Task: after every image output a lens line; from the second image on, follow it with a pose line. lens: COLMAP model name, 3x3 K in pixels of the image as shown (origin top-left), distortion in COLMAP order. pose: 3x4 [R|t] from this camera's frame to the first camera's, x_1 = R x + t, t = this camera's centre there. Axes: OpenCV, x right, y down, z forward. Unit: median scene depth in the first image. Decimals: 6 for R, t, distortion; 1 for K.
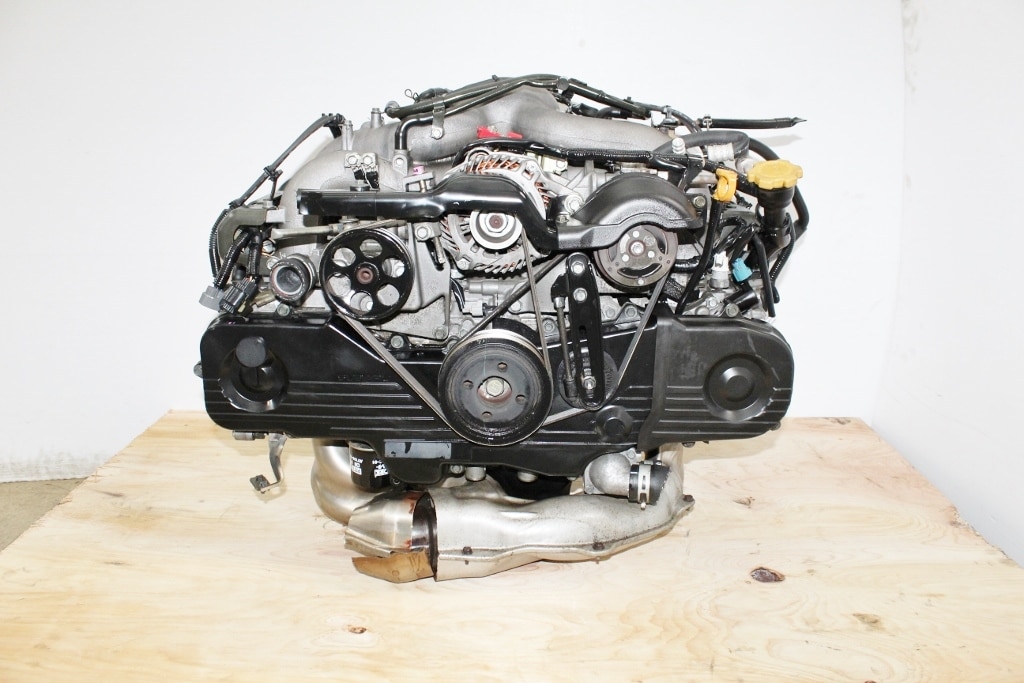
lens RADIAL K [[831.2, 0, 511.4], [0, 831.2, 334.7], [0, 0, 1]] dist [-0.164443, 0.137935]
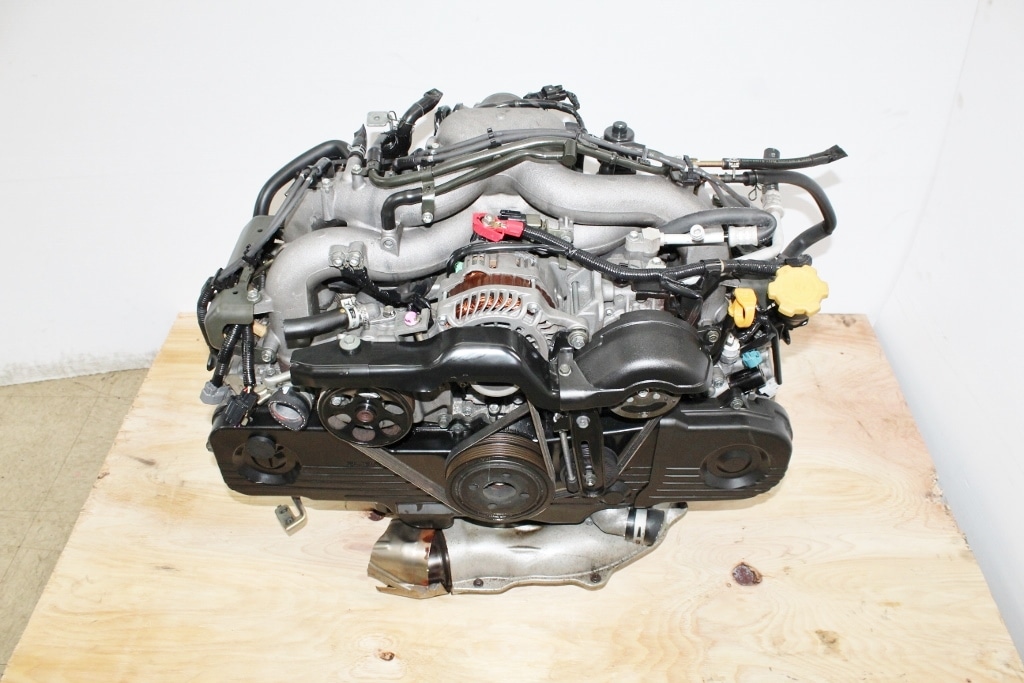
lens RADIAL K [[831.2, 0, 511.4], [0, 831.2, 334.7], [0, 0, 1]] dist [-0.164443, 0.137935]
pose [[0.999803, -0.011937, -0.015878, 0.012962], [0.017632, 0.901421, 0.432585, -0.517702], [0.009149, -0.432780, 0.901453, 0.136501]]
